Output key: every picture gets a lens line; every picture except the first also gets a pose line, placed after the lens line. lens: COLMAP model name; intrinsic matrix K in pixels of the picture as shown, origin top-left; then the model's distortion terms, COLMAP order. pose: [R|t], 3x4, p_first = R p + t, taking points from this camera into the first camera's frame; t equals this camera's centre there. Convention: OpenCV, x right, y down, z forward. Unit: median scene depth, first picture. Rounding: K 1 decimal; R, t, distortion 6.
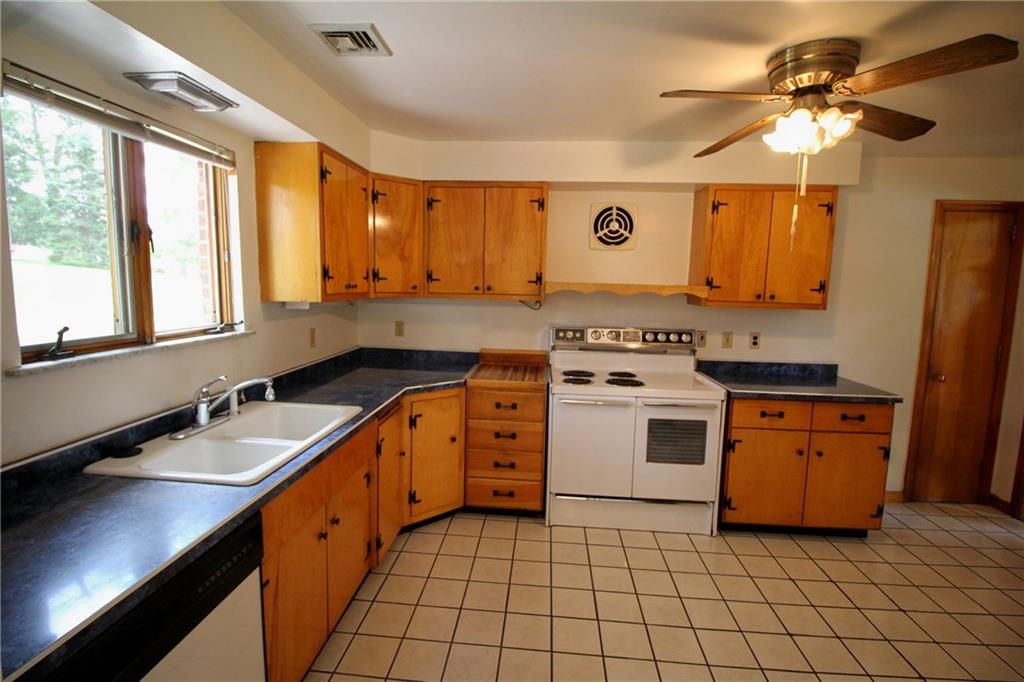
lens RADIAL K [[474.2, 0, 508.3], [0, 474.2, 334.7], [0, 0, 1]] dist [-0.008853, -0.006902]
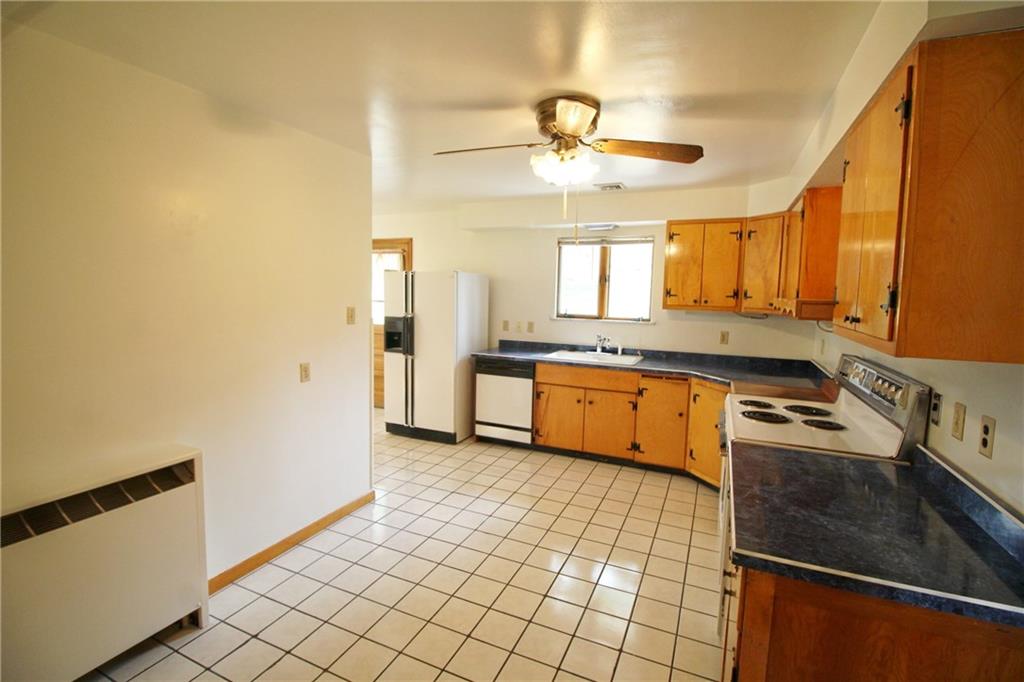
lens RADIAL K [[474.2, 0, 501.5], [0, 474.2, 333.1], [0, 0, 1]] dist [-0.008853, -0.006902]
pose [[-0.350287, 0.053802, -0.935096, 1.171040], [-0.133677, 0.985257, 0.106764, -0.069887], [0.927054, 0.162399, -0.337931, 0.827977]]
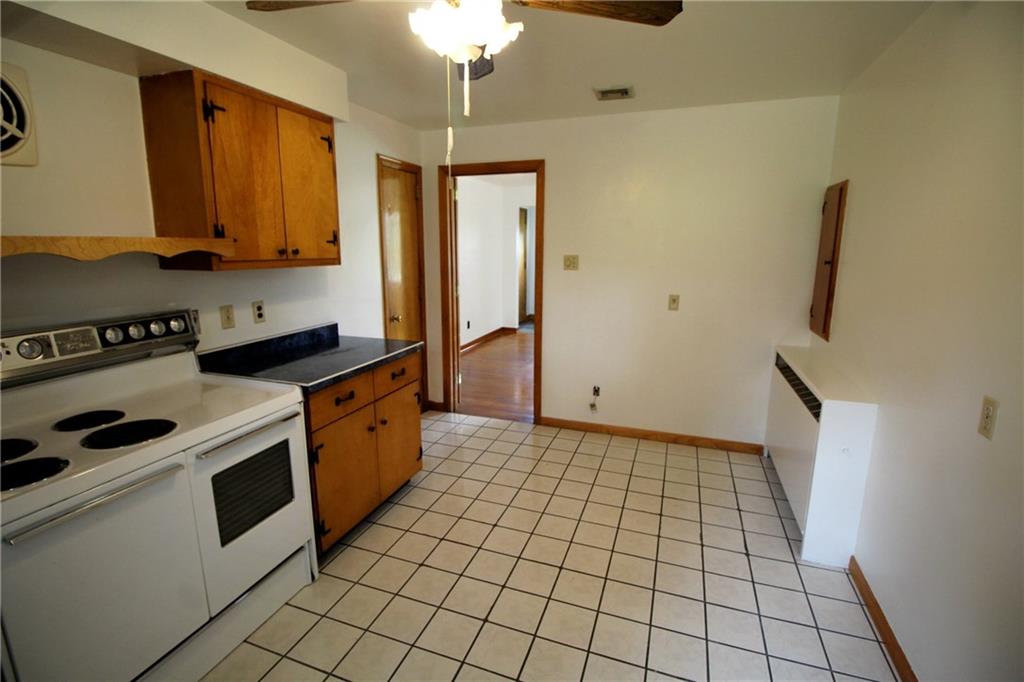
lens RADIAL K [[474.2, 0, 509.4], [0, 474.2, 334.0], [0, 0, 1]] dist [-0.008853, -0.006902]
pose [[0.260618, -0.199749, 0.944552, -0.104000], [0.110574, 0.978100, 0.176335, -0.046845], [-0.959089, 0.058487, 0.276998, 0.464665]]
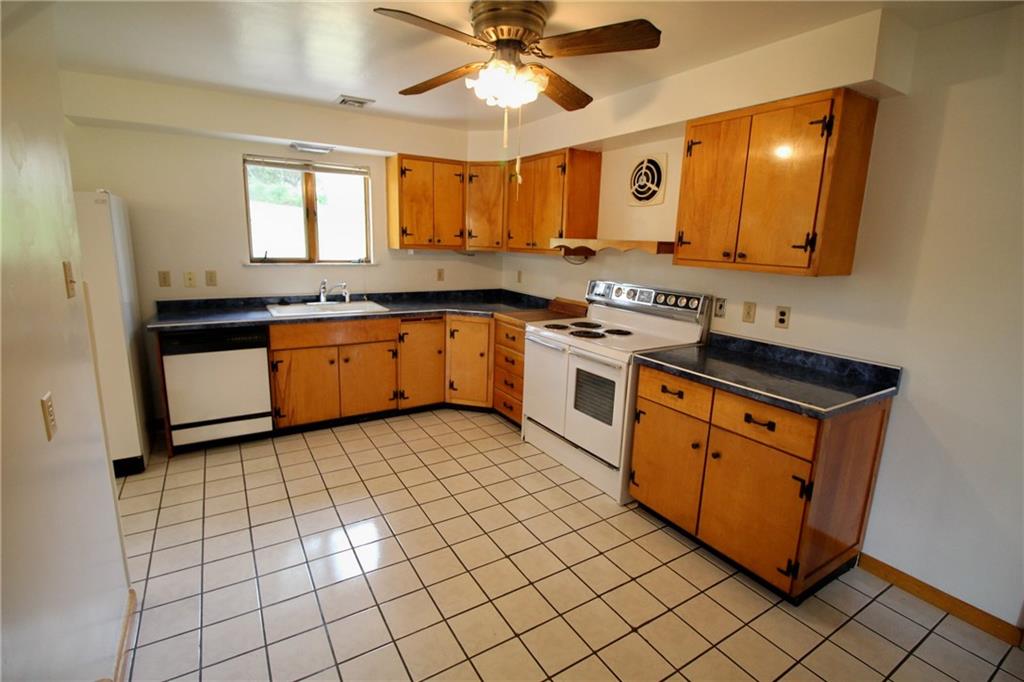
lens RADIAL K [[474.2, 0, 508.2], [0, 474.2, 335.9], [0, 0, 1]] dist [-0.008853, -0.006902]
pose [[0.590868, 0.155641, -0.791613, 0.972615], [-0.106376, 0.987678, 0.114790, 0.002309], [0.799724, 0.016383, 0.600144, 0.230508]]
